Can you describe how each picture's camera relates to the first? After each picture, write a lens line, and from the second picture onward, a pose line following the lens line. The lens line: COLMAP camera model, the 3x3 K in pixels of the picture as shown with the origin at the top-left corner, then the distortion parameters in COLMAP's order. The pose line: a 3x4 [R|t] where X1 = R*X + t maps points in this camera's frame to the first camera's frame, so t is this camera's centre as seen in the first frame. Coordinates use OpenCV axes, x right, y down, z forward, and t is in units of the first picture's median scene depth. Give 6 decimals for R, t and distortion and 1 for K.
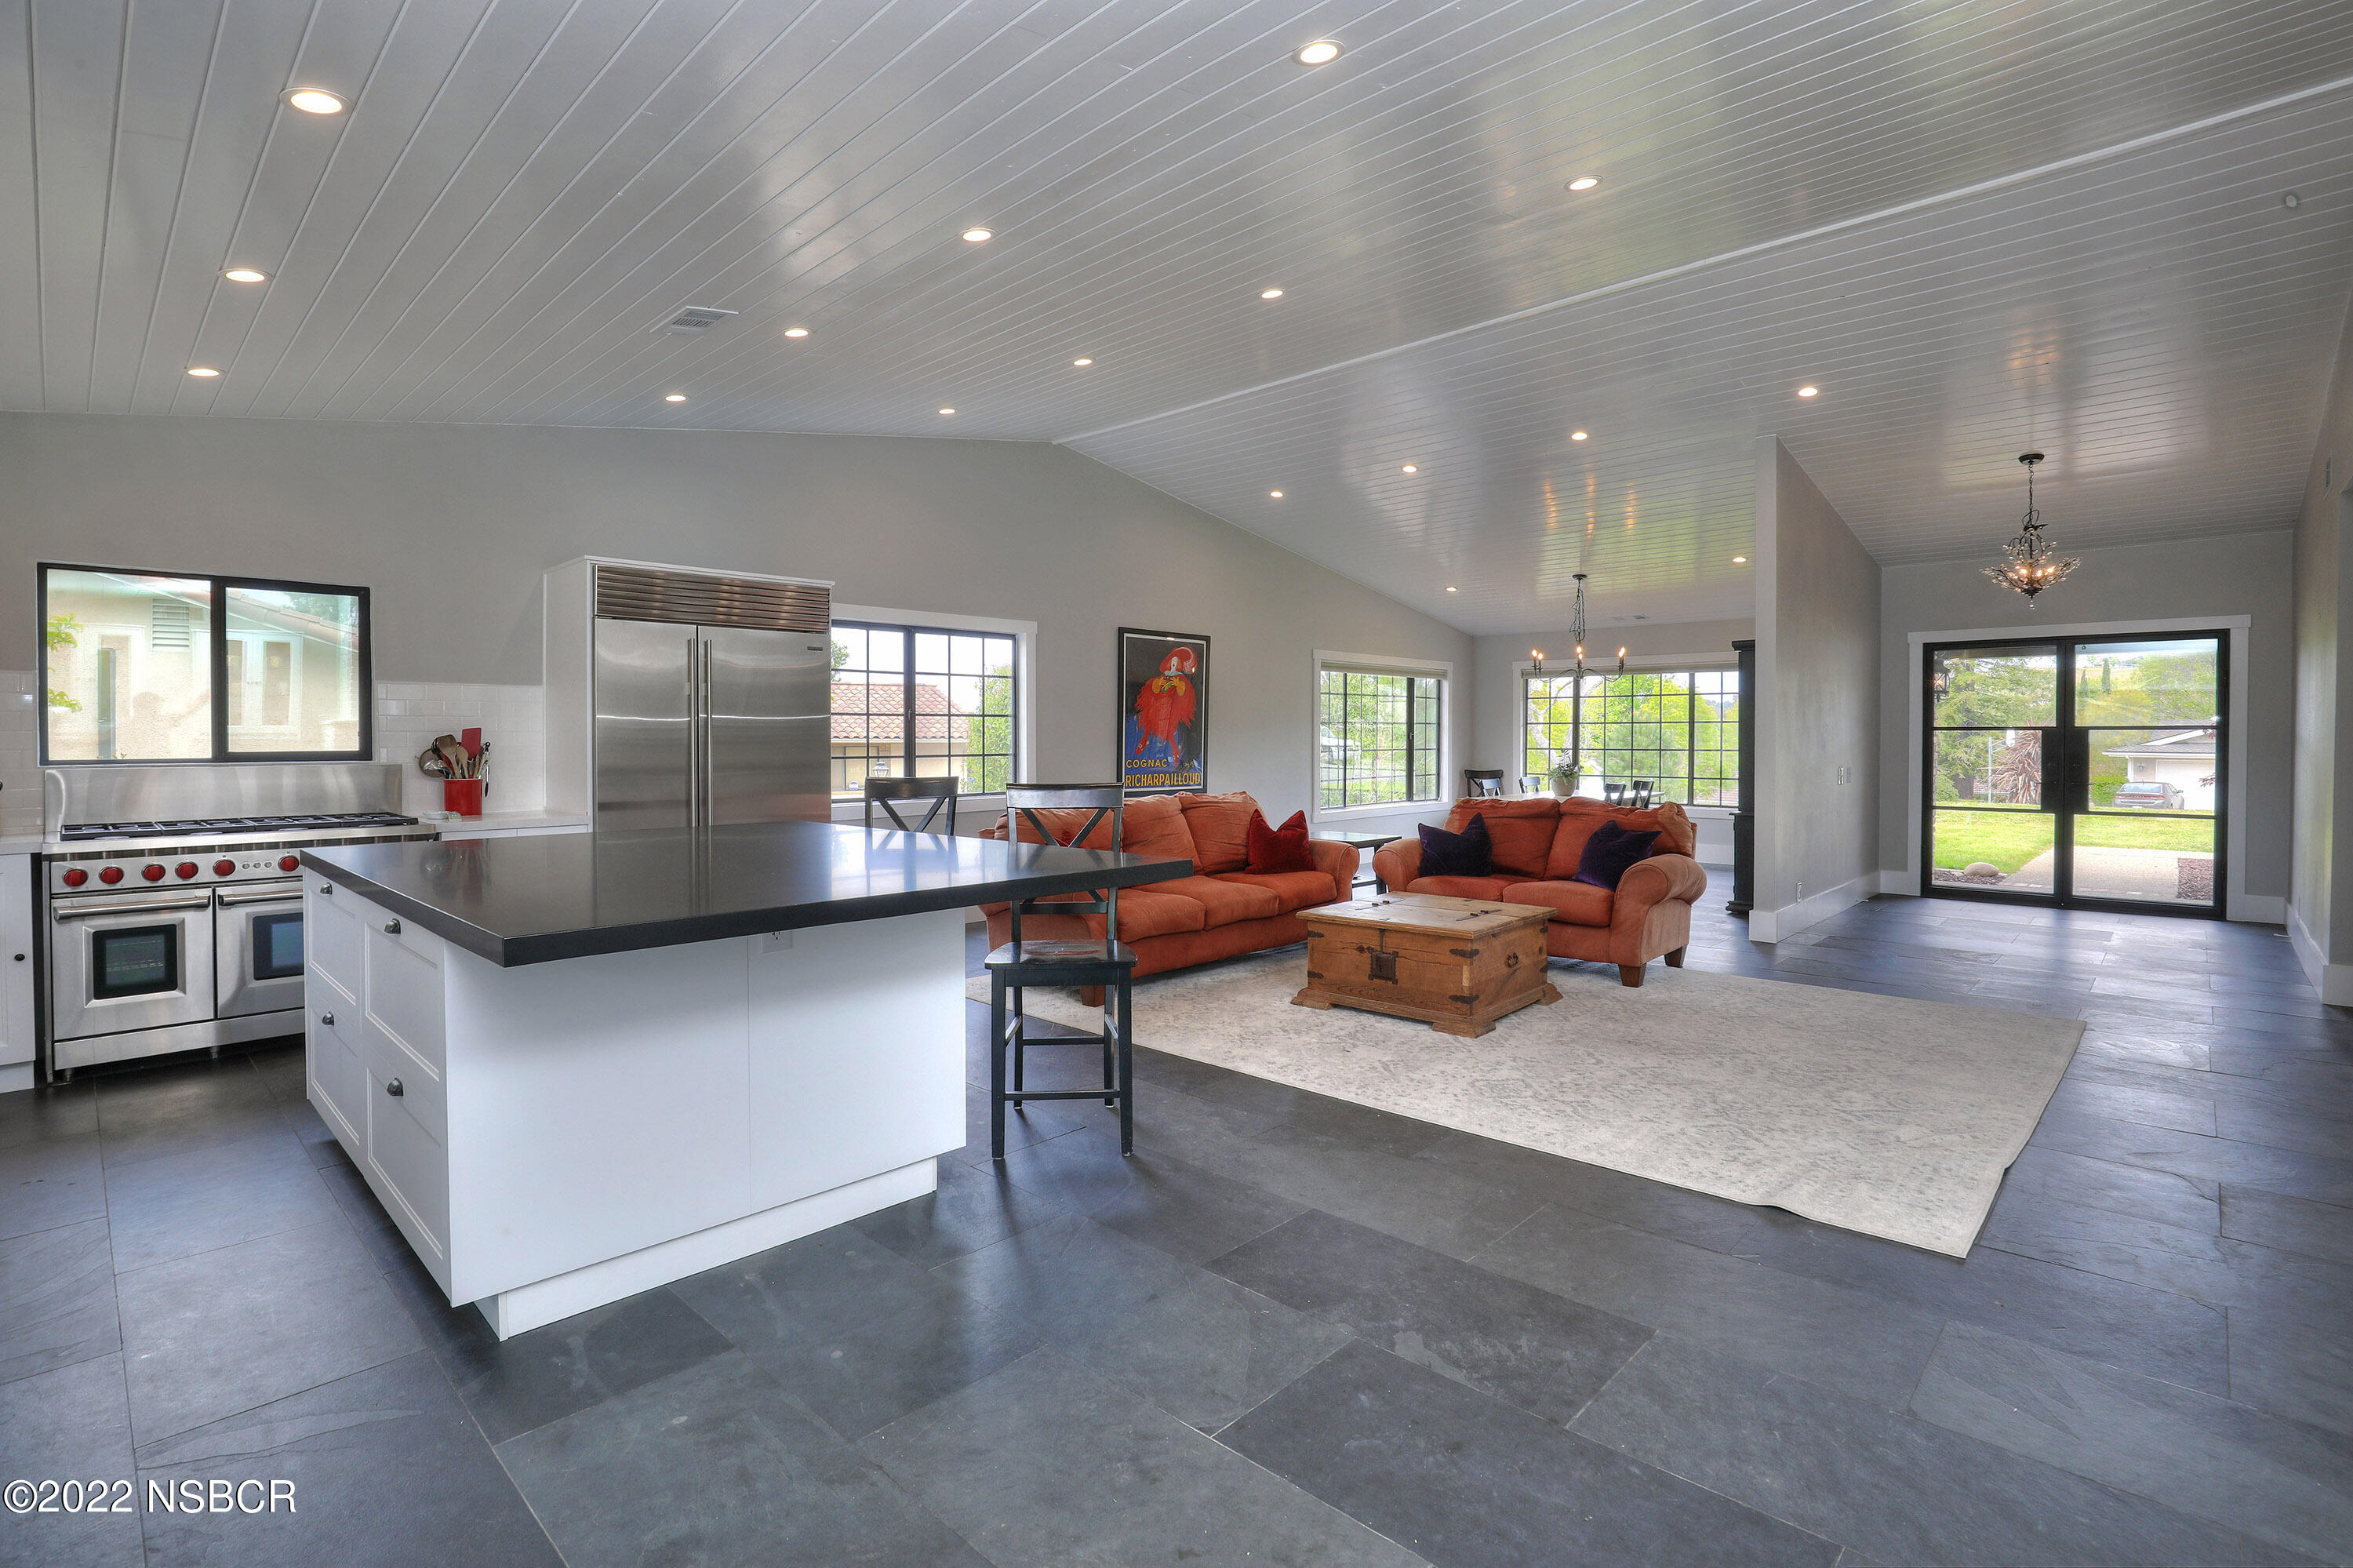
lens RADIAL K [[1079.8, 0, 1153.1], [0, 1079.8, 773.0], [0, 0, 1]] dist [-0.028781, 0.001217]
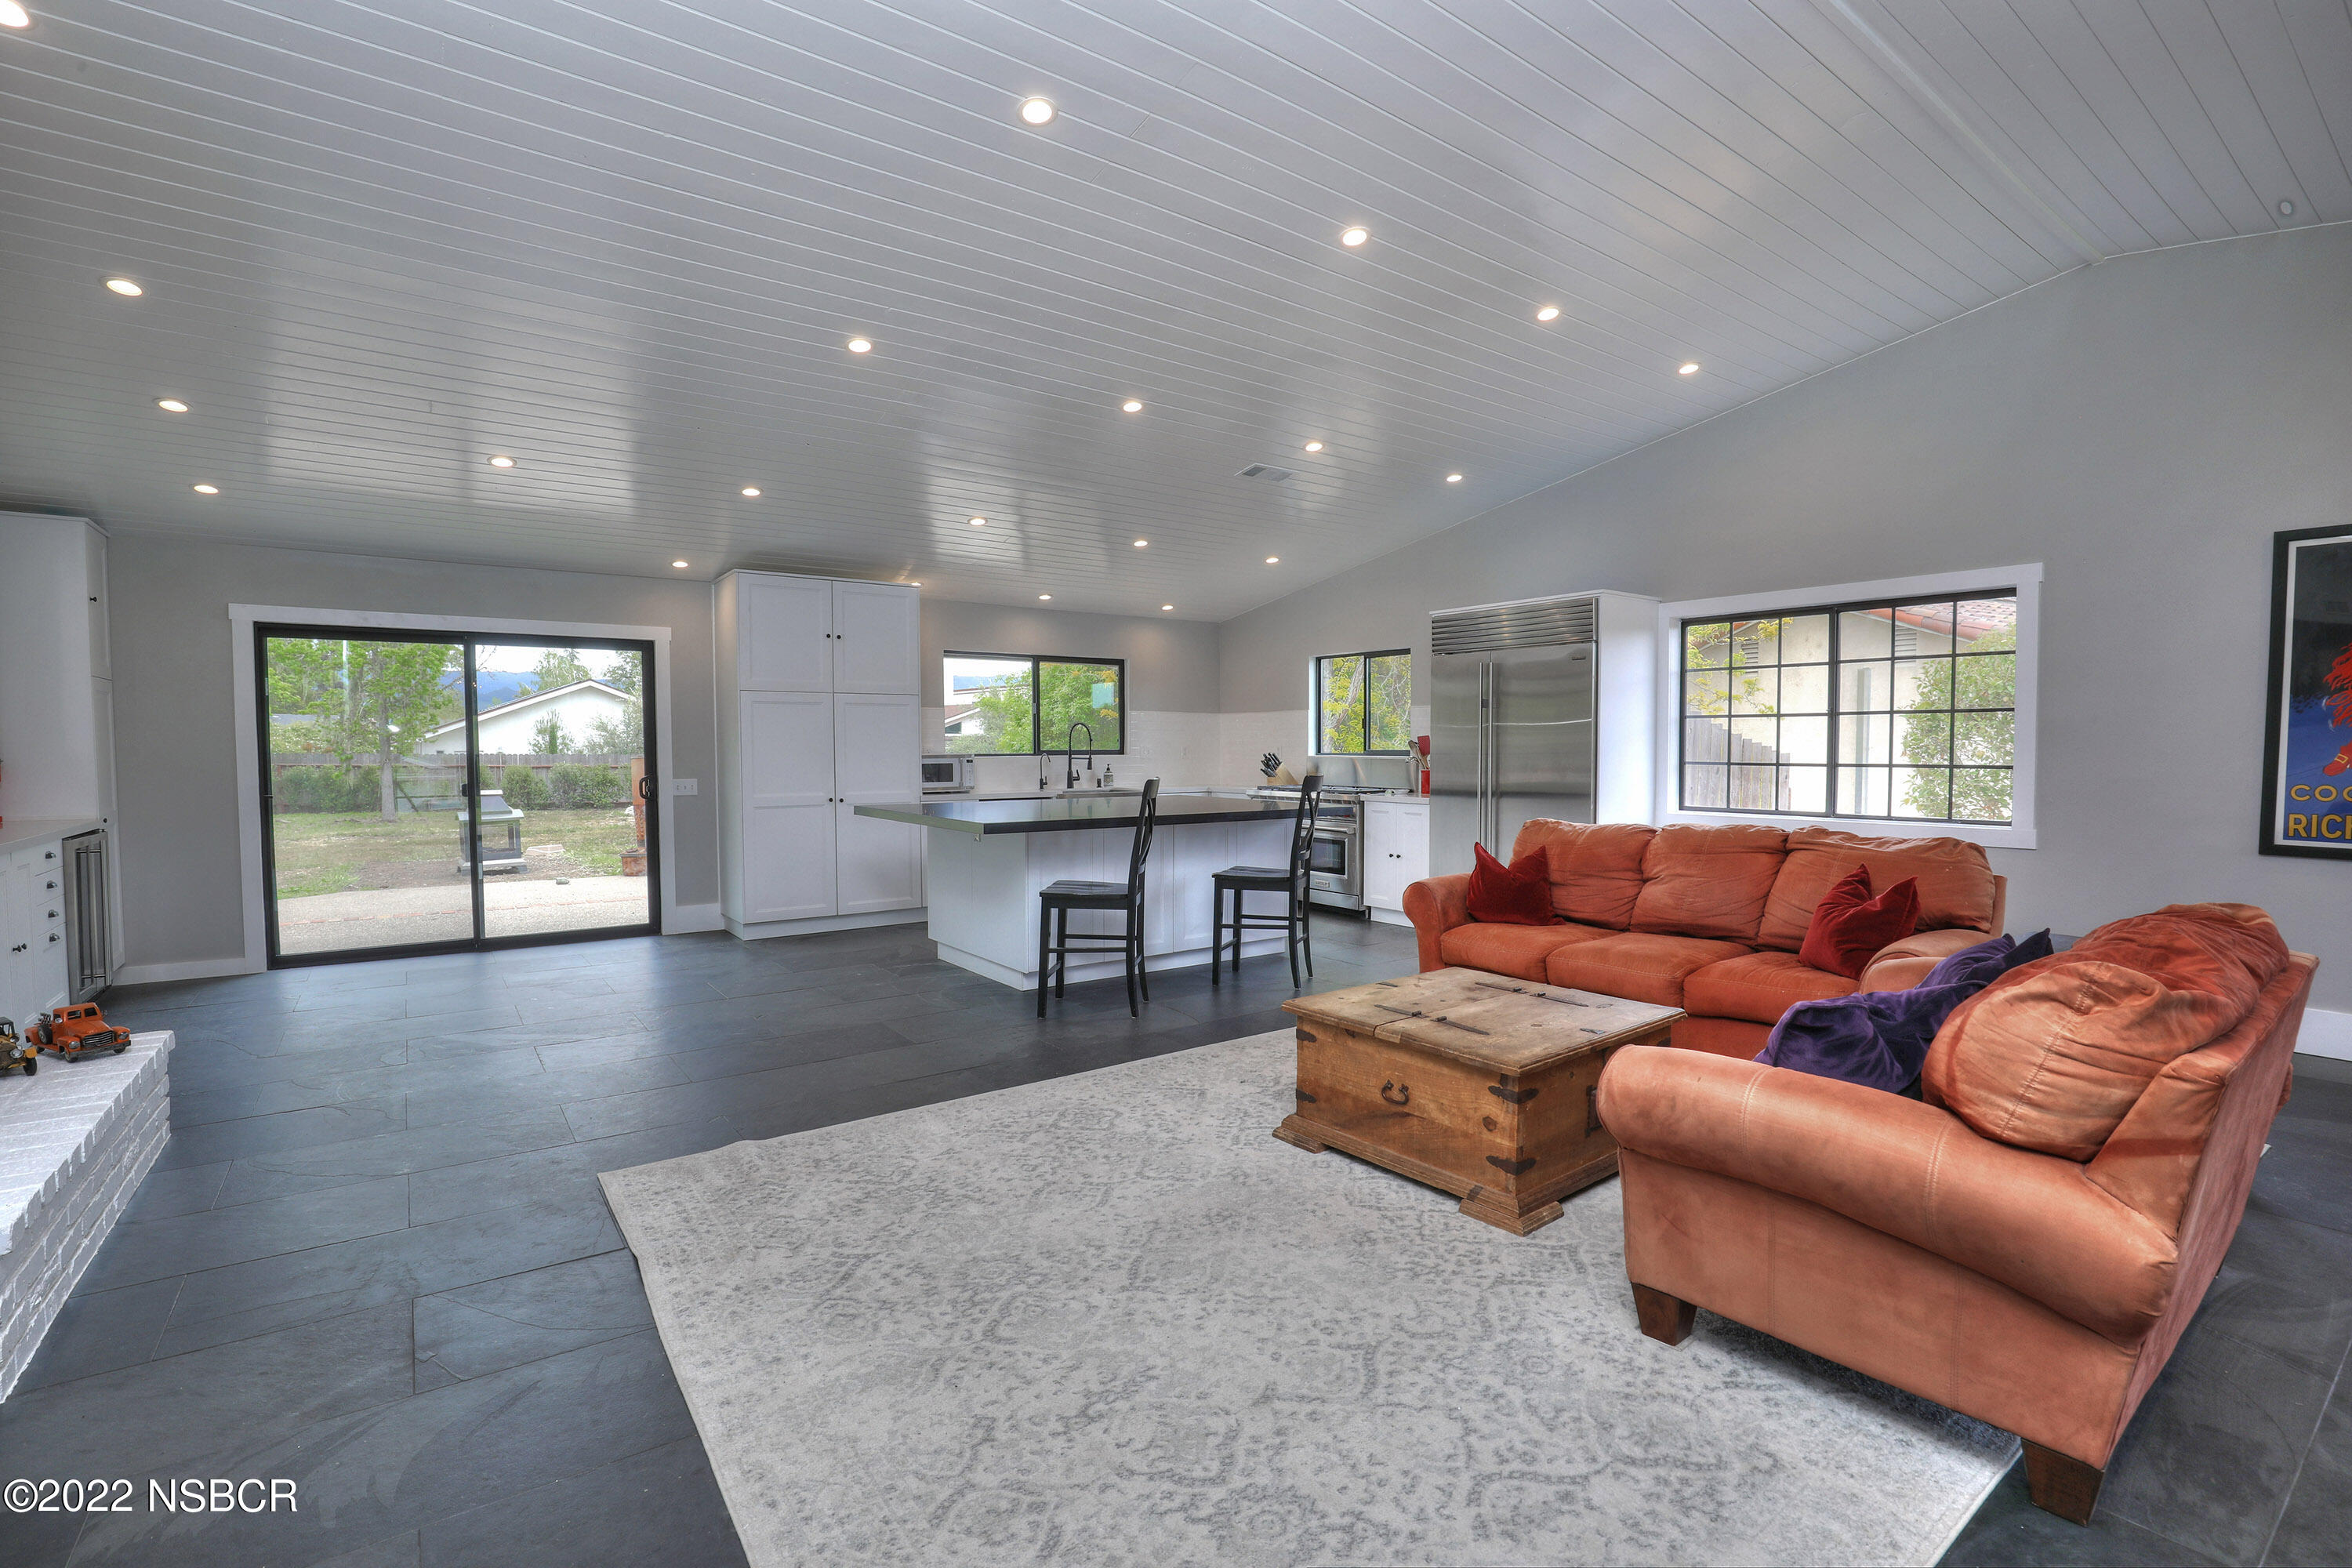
lens RADIAL K [[1079.3, 0, 1201.5], [0, 1079.3, 796.4], [0, 0, 1]] dist [-0.028781, 0.001217]
pose [[-0.140379, 0.052765, -0.988691, 0.702015], [-0.026773, 0.998012, 0.057064, -0.026368], [0.989736, 0.034481, -0.138687, 0.694653]]
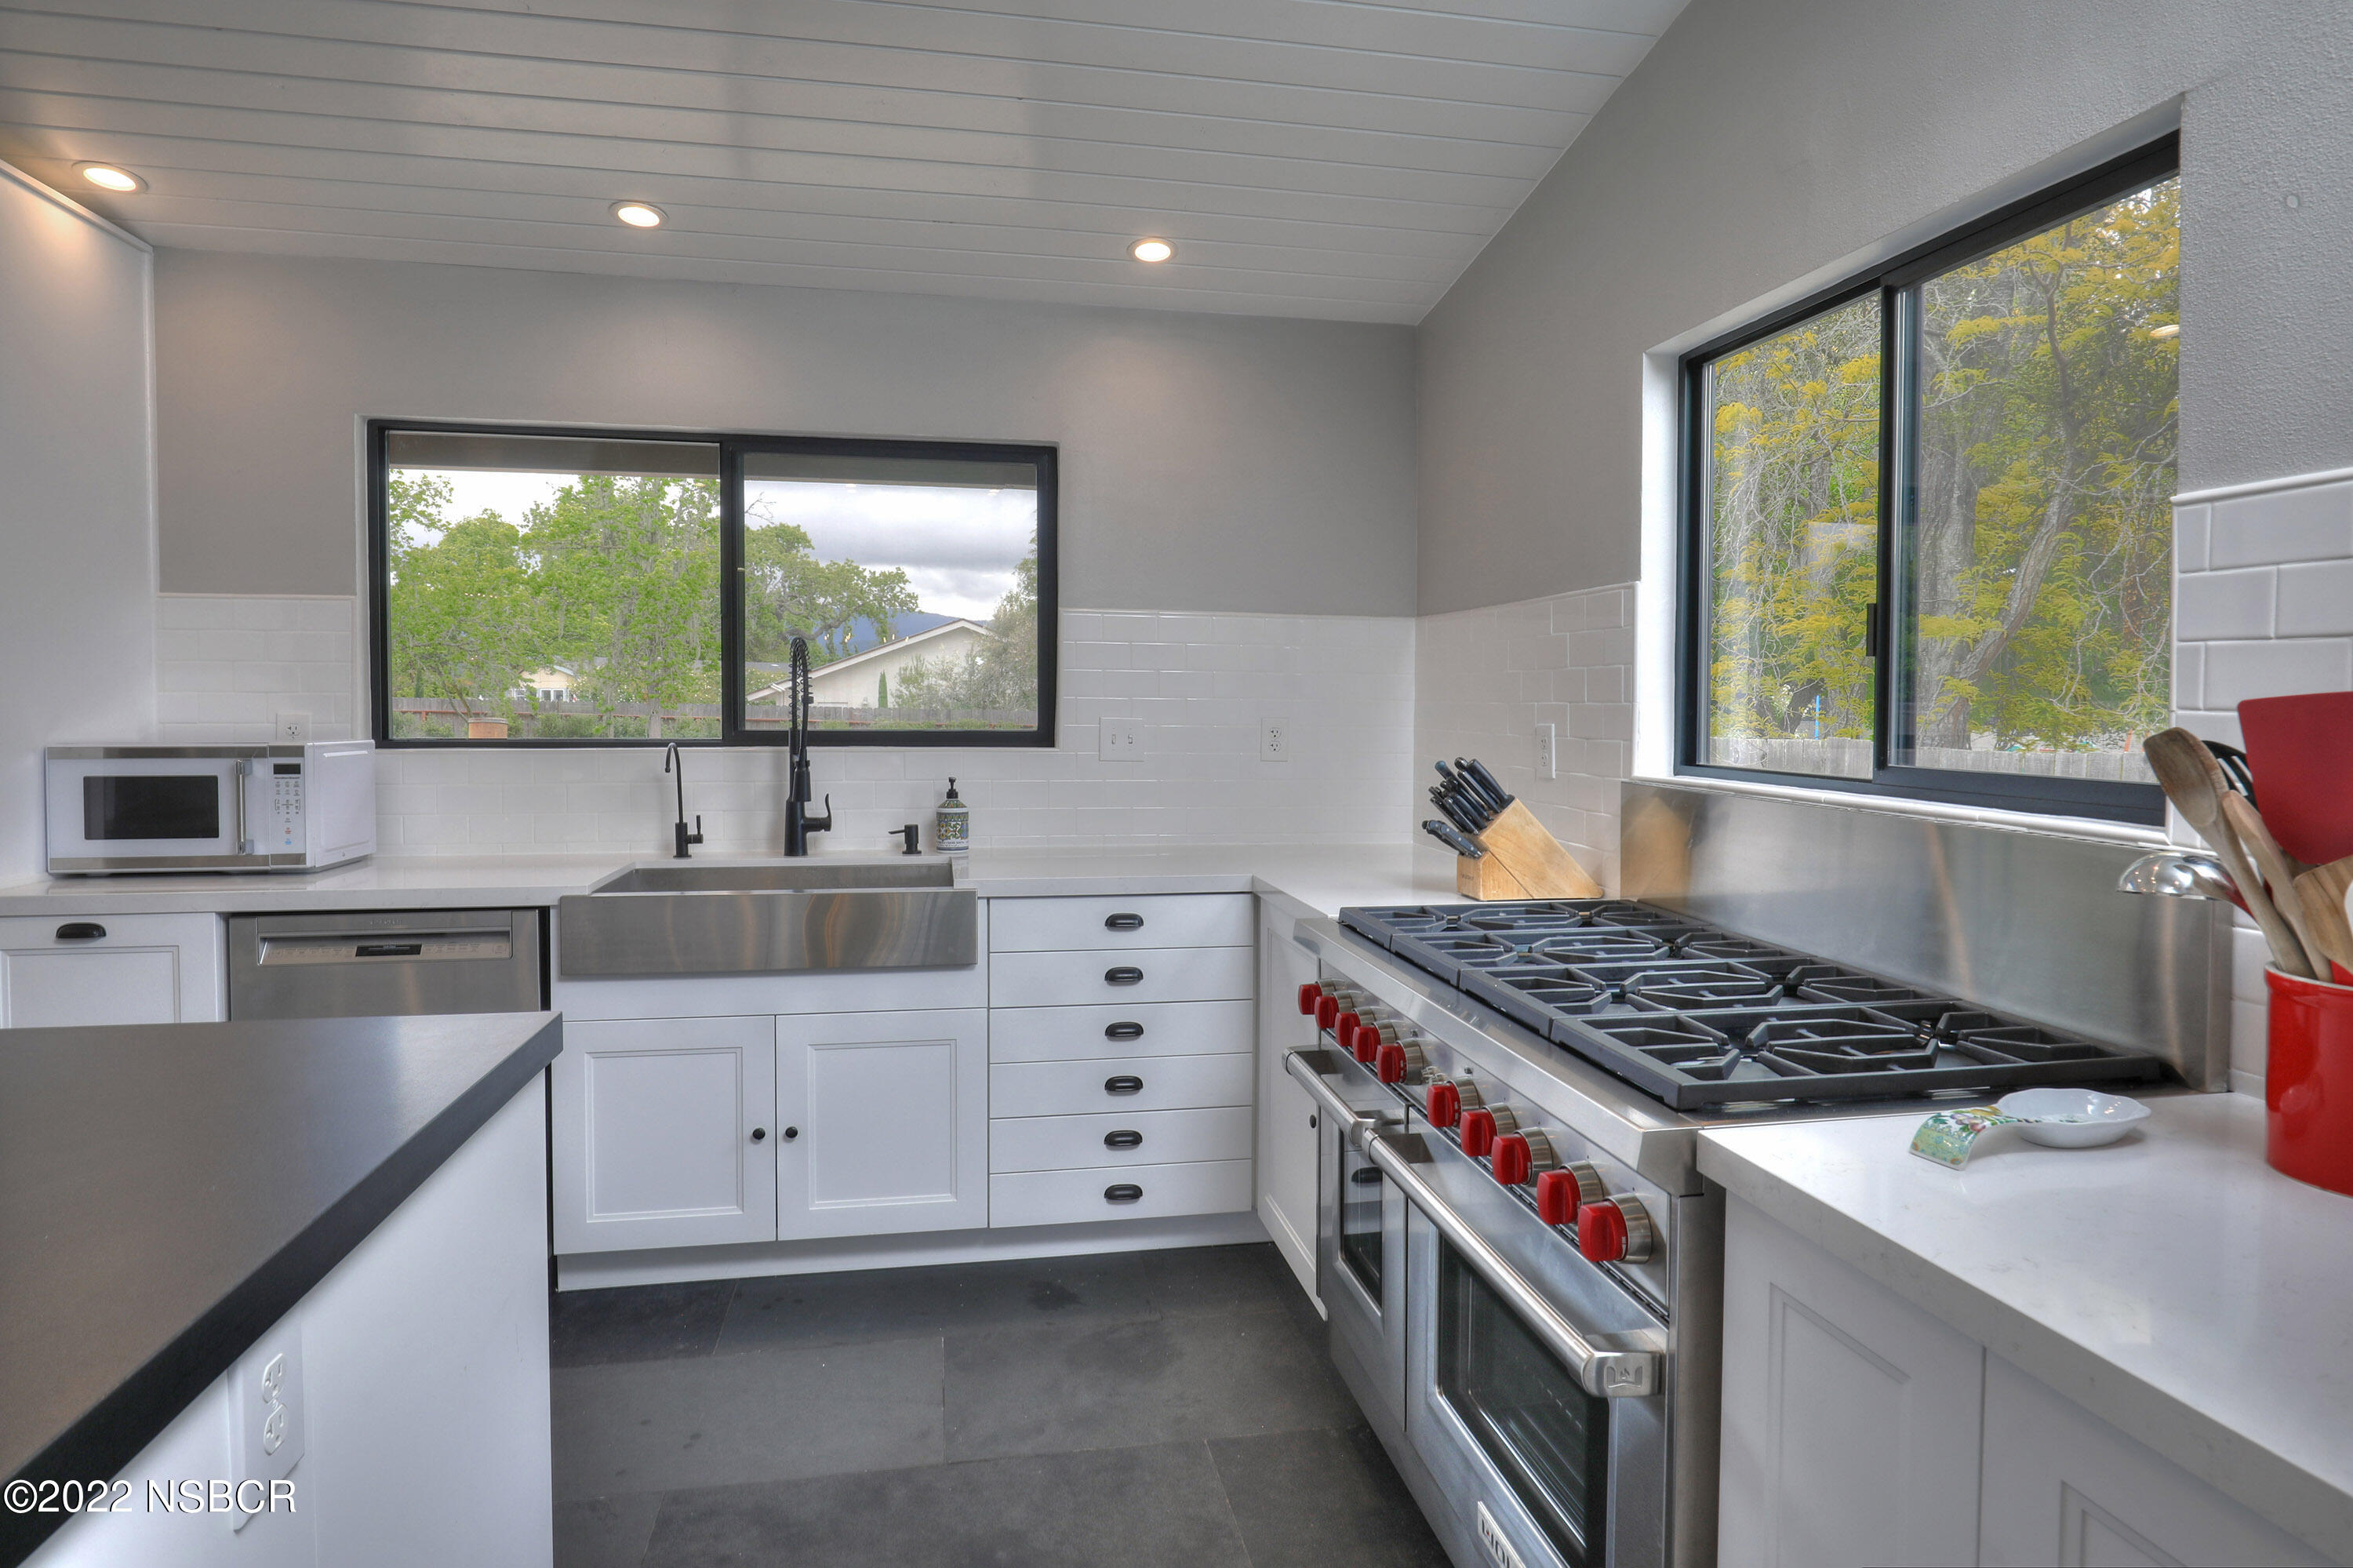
lens RADIAL K [[1347.9, 0, 1128.6], [0, 1347.9, 744.3], [0, 0, 1]] dist [-0.019444, 0.000085]
pose [[-0.576230, 0.028080, -0.816805, -0.272771], [-0.030847, 0.997950, 0.056069, -0.031021], [0.816706, 0.057505, -0.574182, 0.744196]]
